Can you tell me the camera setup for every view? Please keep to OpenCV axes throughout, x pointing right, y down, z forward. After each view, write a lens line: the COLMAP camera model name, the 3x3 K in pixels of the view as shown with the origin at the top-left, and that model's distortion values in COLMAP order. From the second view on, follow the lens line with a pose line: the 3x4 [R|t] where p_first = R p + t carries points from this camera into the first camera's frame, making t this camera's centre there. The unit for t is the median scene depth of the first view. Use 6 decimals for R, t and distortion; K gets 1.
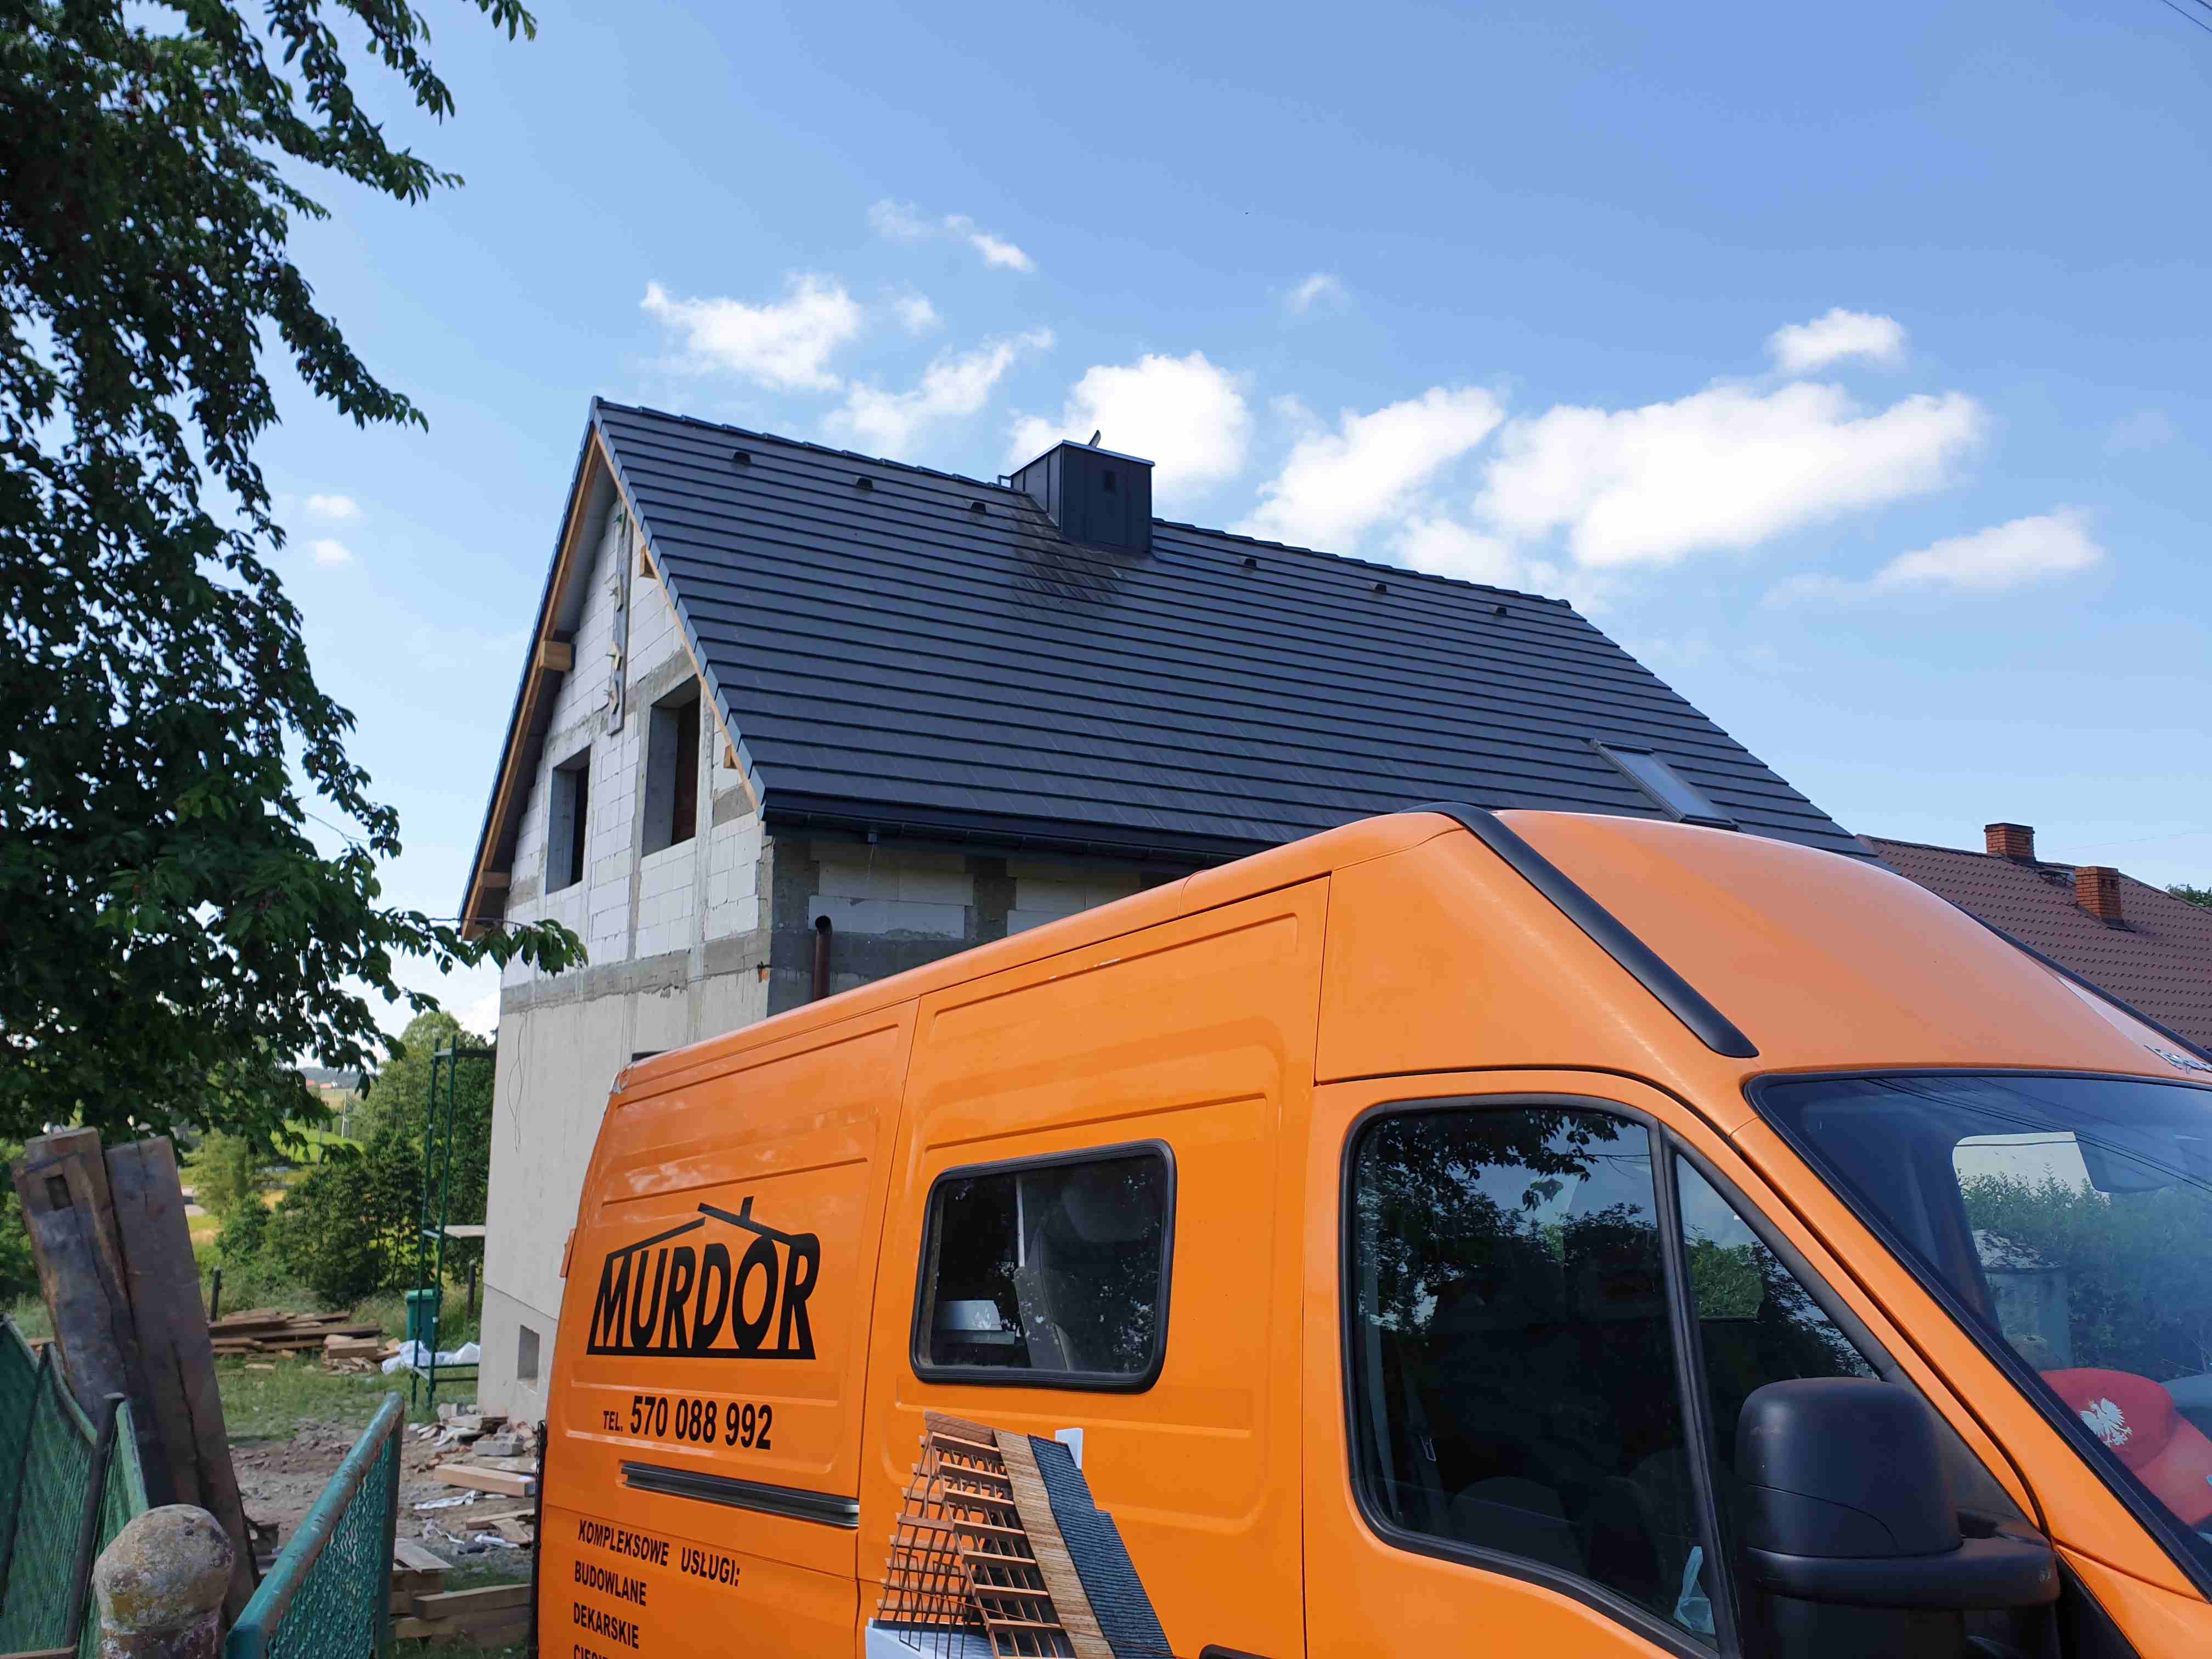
lens RADIAL K [[1635.7, 0, 1037.4], [0, 1635.7, 869.8], [0, 0, 1]] dist [0.005315, -0.001339]
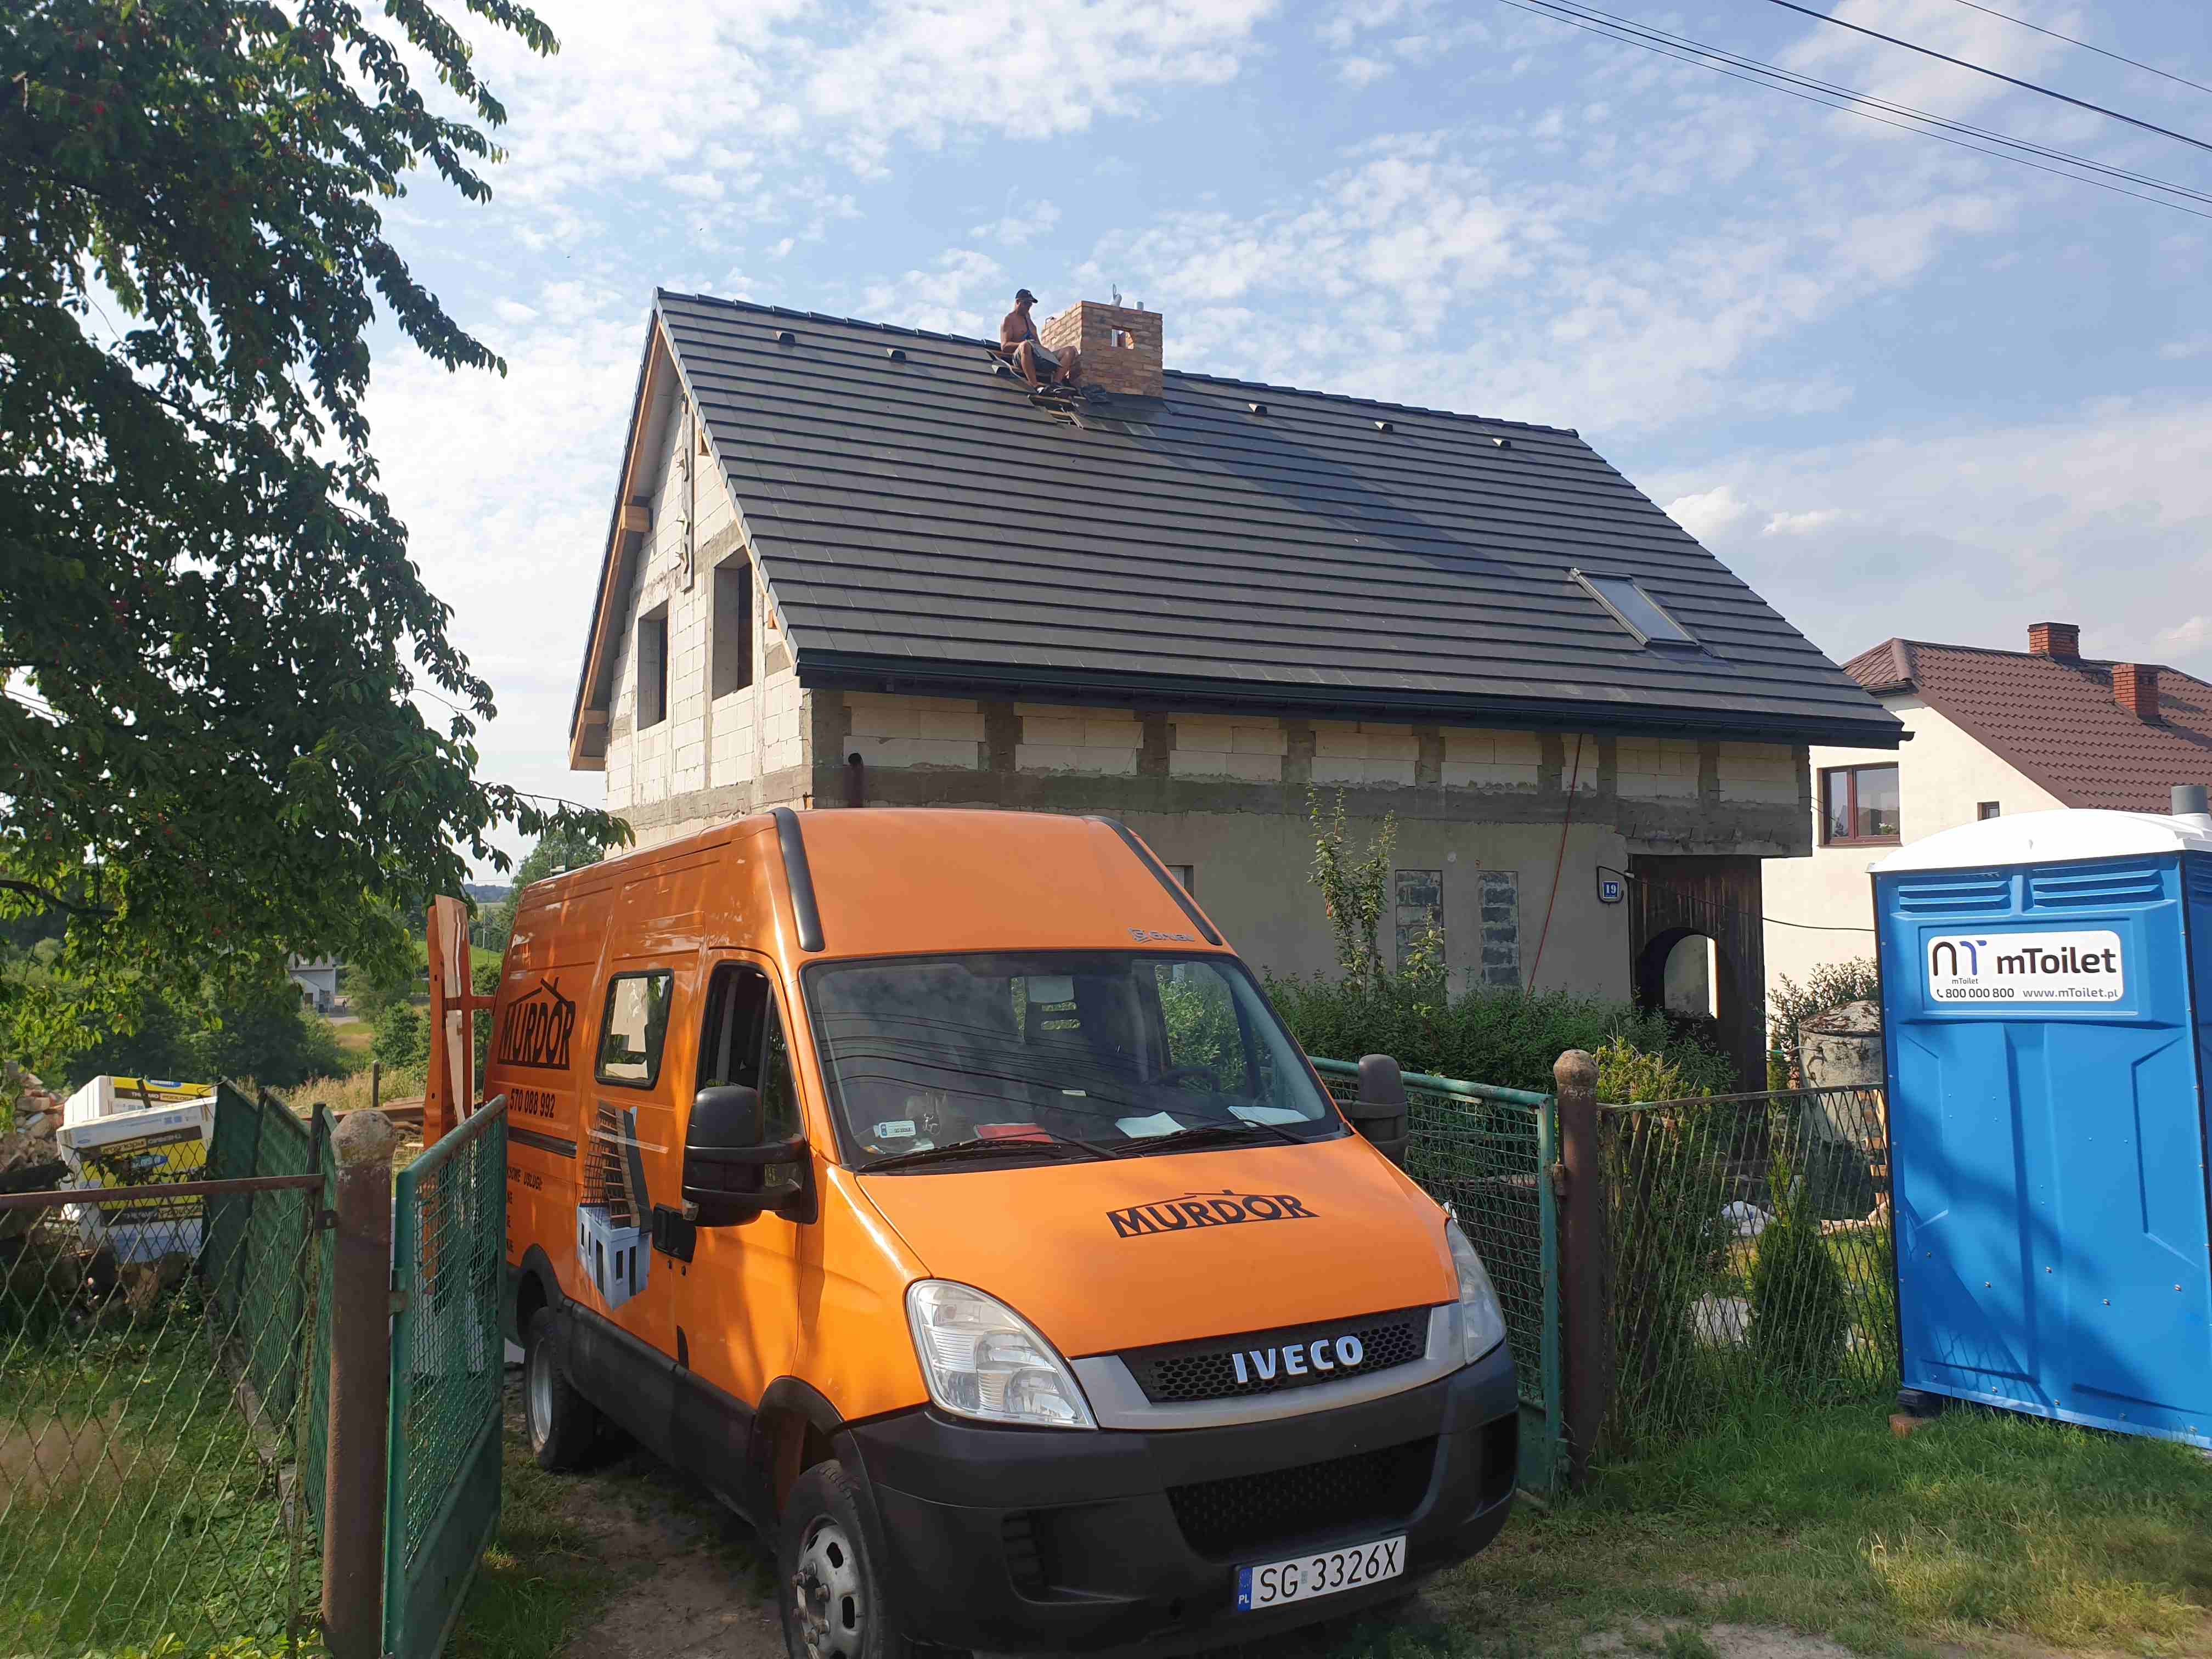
lens RADIAL K [[1654.8, 0, 1050.8], [0, 1654.8, 822.7], [0, 0, 1]] dist [0.002438, -0.001194]
pose [[0.997587, -0.017811, -0.067111, 0.069717], [0.023688, 0.995856, 0.087808, -0.018074], [0.065269, -0.089186, 0.993874, -0.143405]]
